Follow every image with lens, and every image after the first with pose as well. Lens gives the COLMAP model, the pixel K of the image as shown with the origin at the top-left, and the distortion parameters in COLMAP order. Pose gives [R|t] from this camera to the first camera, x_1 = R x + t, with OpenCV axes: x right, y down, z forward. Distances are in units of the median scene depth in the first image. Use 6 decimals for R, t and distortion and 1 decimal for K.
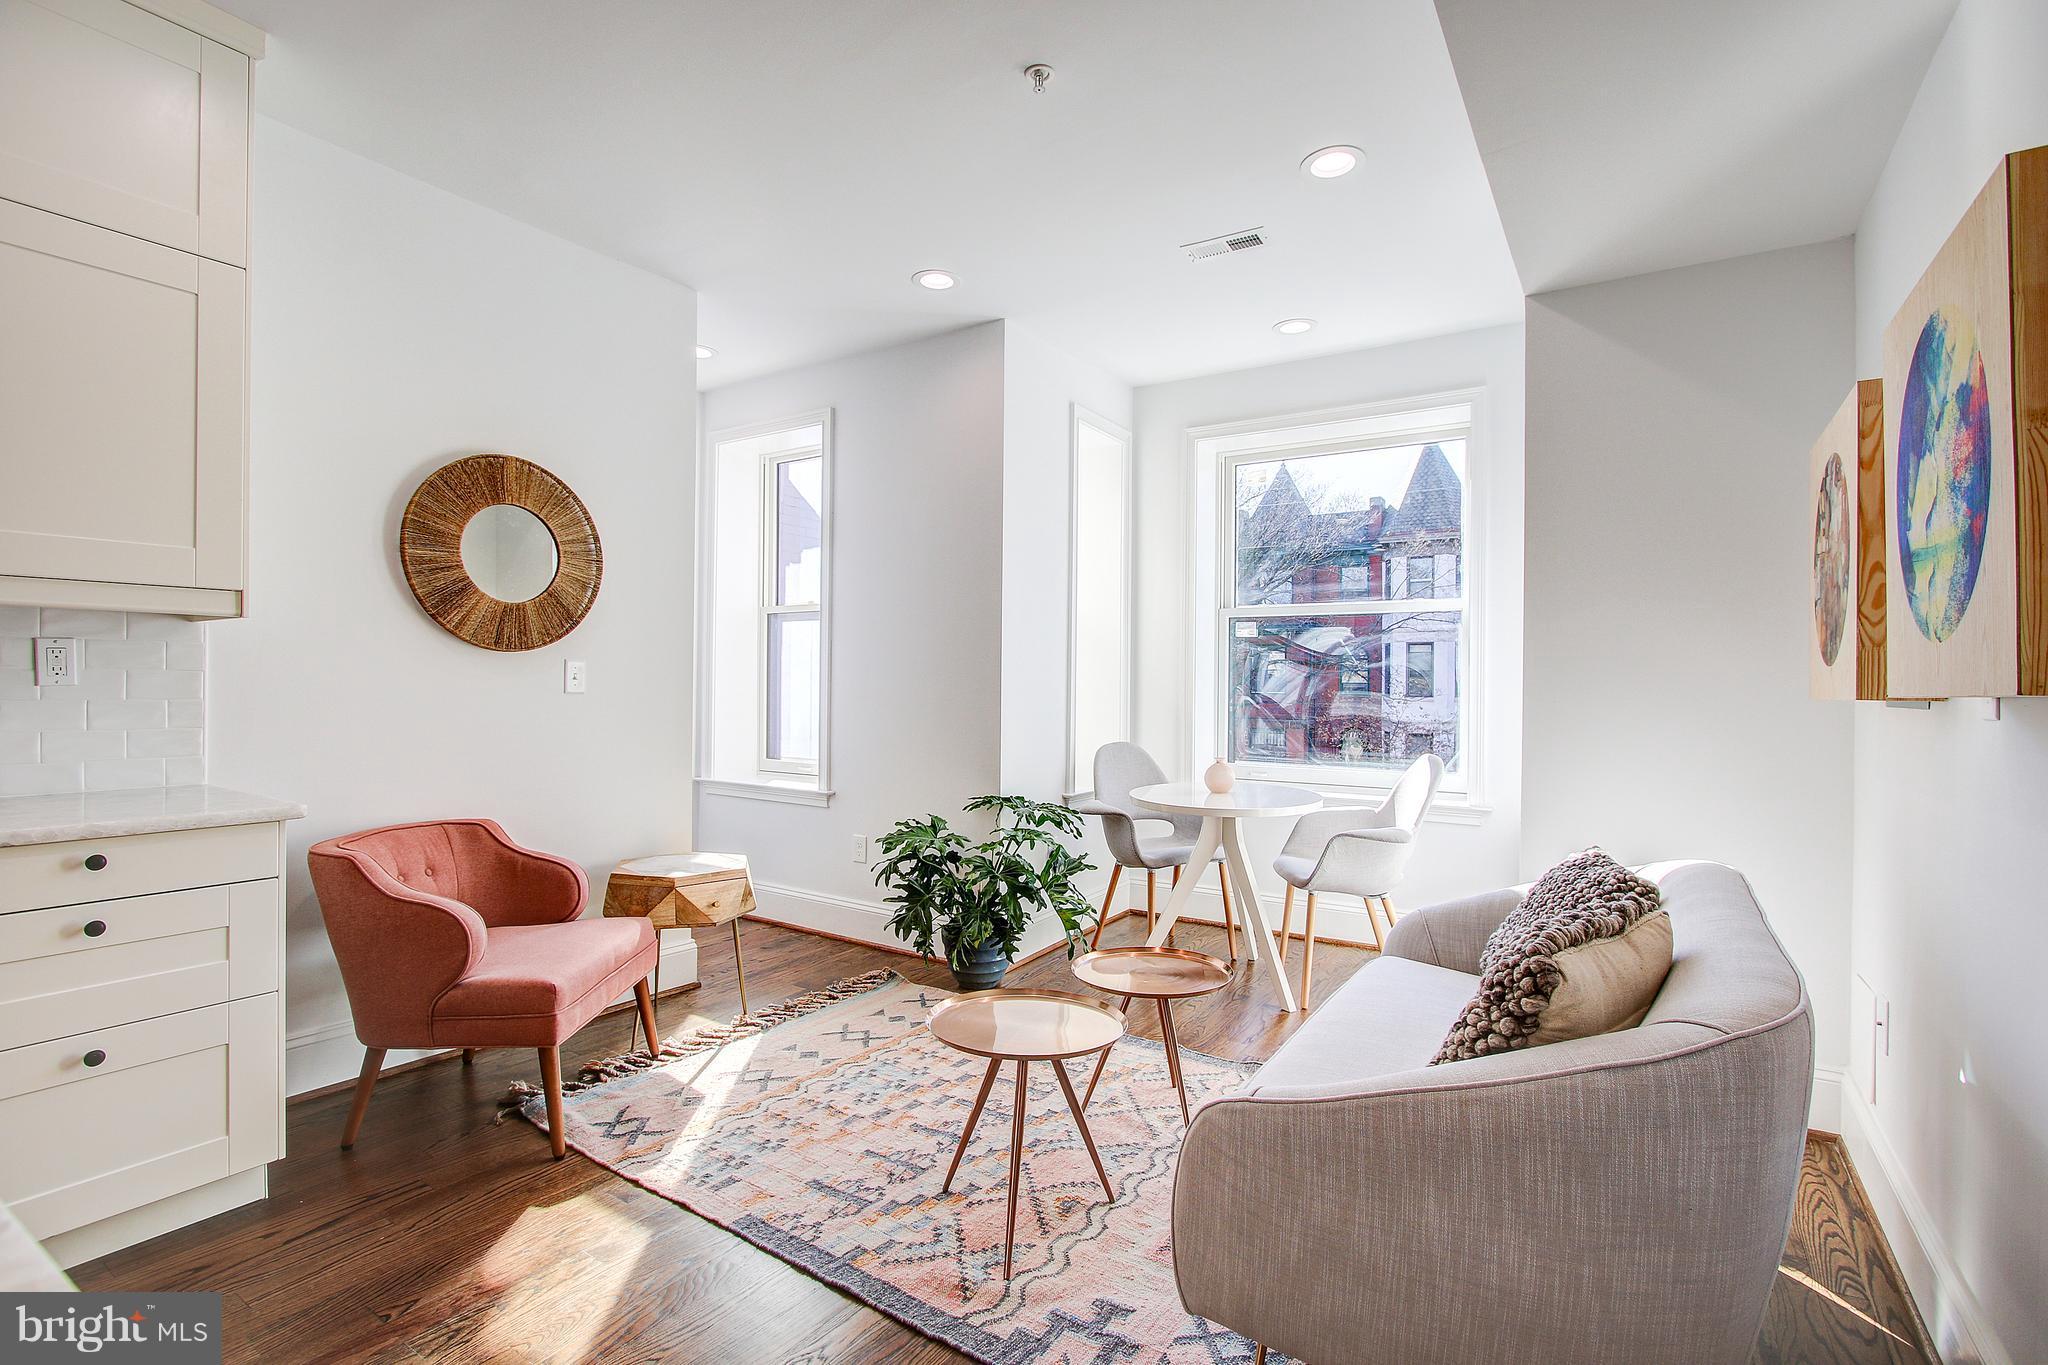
lens RADIAL K [[967.8, 0, 1036.3], [0, 967.8, 682.3], [0, 0, 1]] dist [-0.024389, 0.006027]
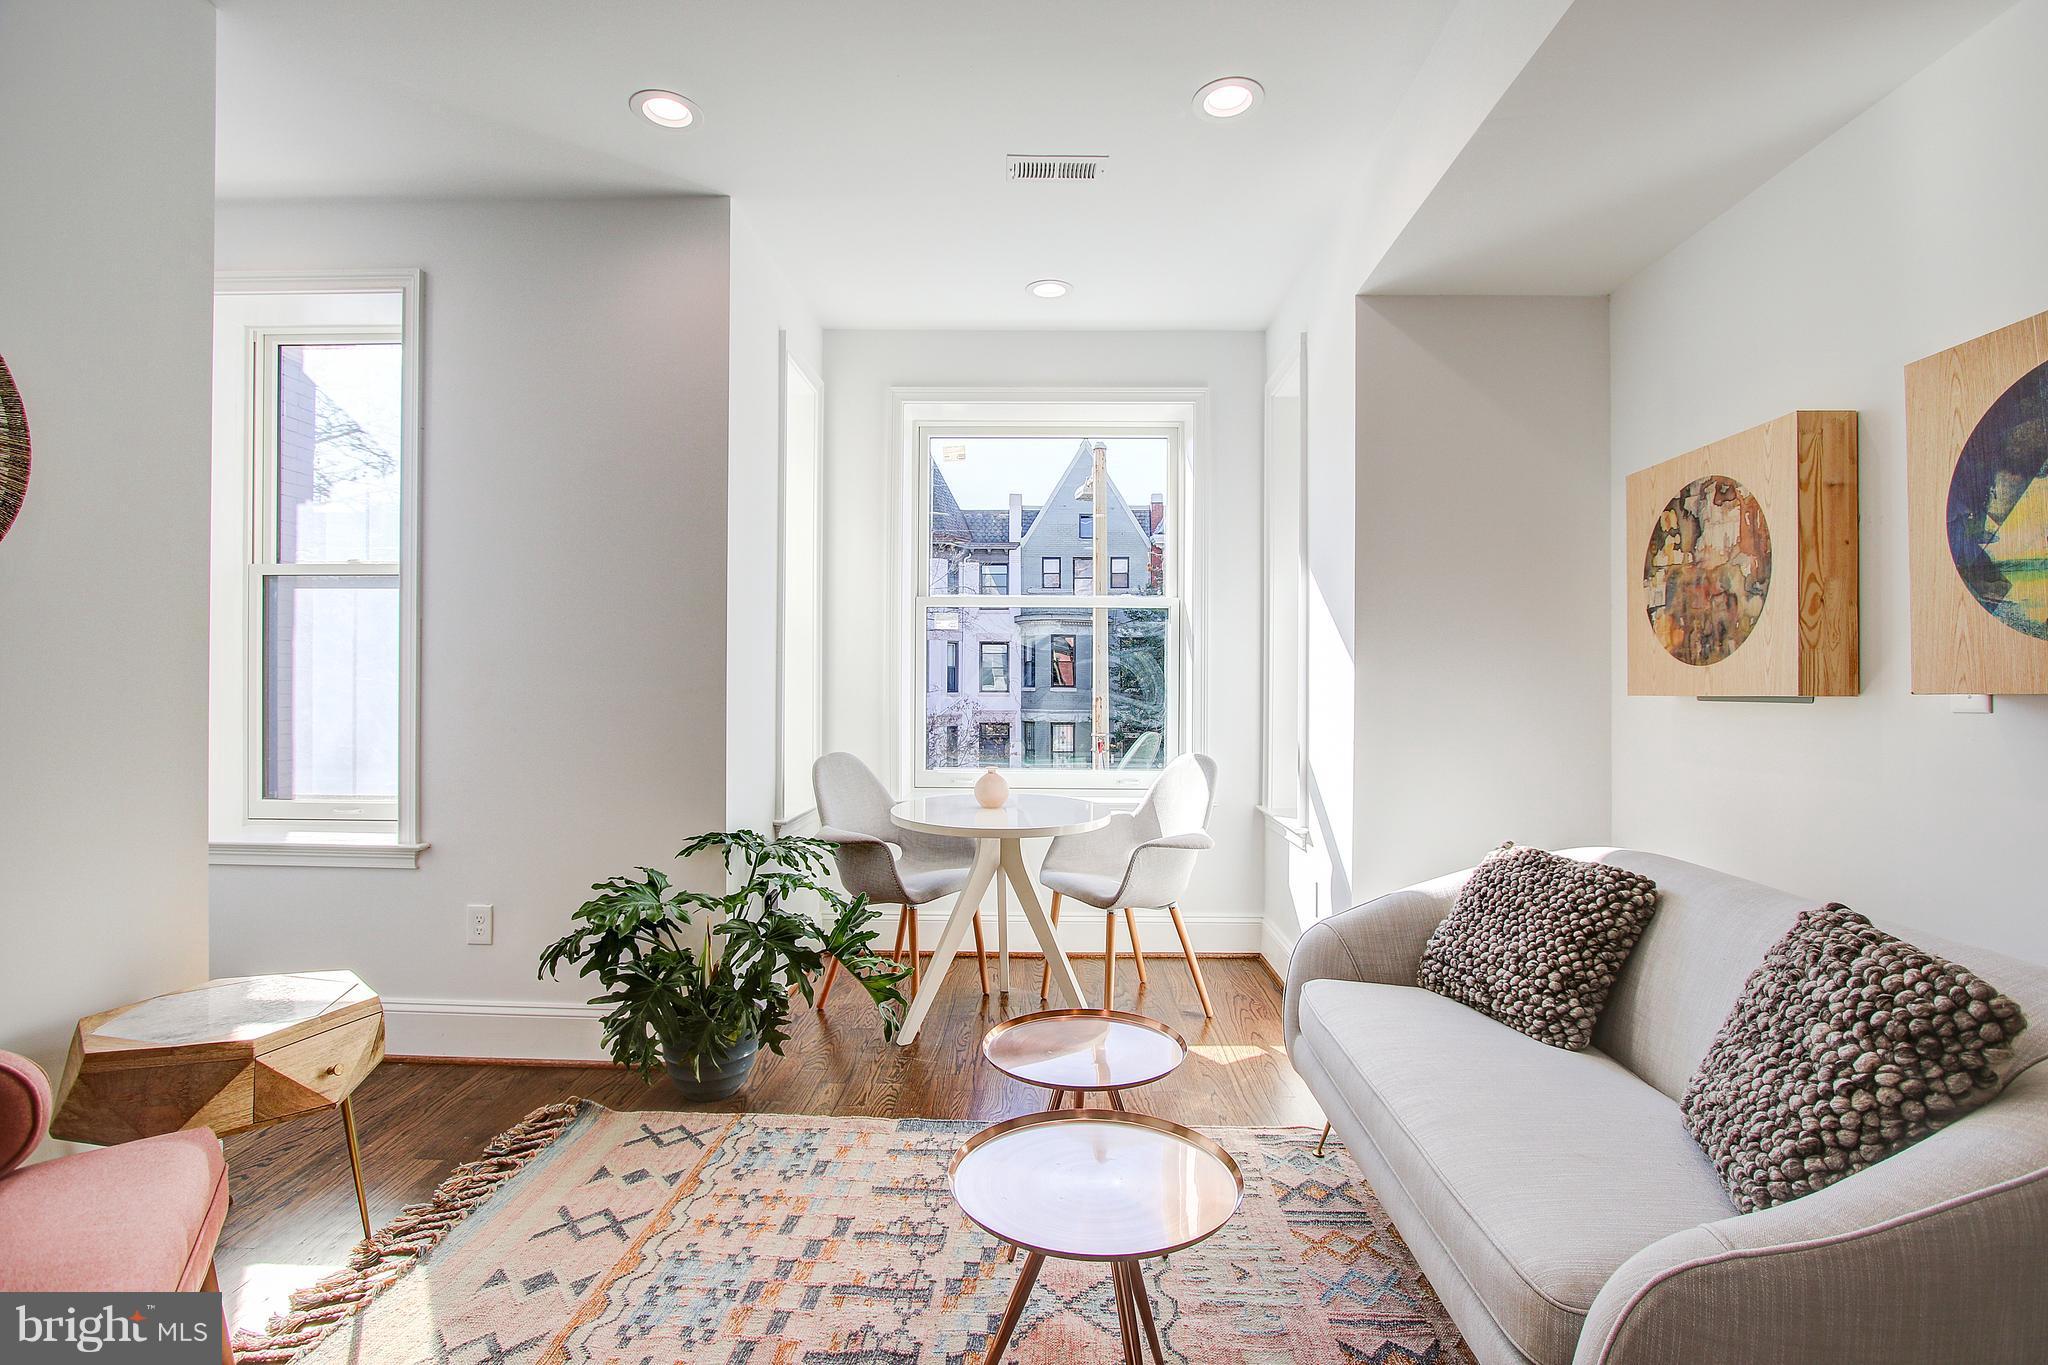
lens RADIAL K [[947.1, 0, 1013.6], [0, 947.1, 676.2], [0, 0, 1]] dist [-0.015609, 0.000334]
pose [[0.849273, -0.001751, 0.527951, -0.252521], [0.001836, 0.999998, 0.000364, -0.003315], [-0.527950, 0.000660, 0.849275, 0.279088]]
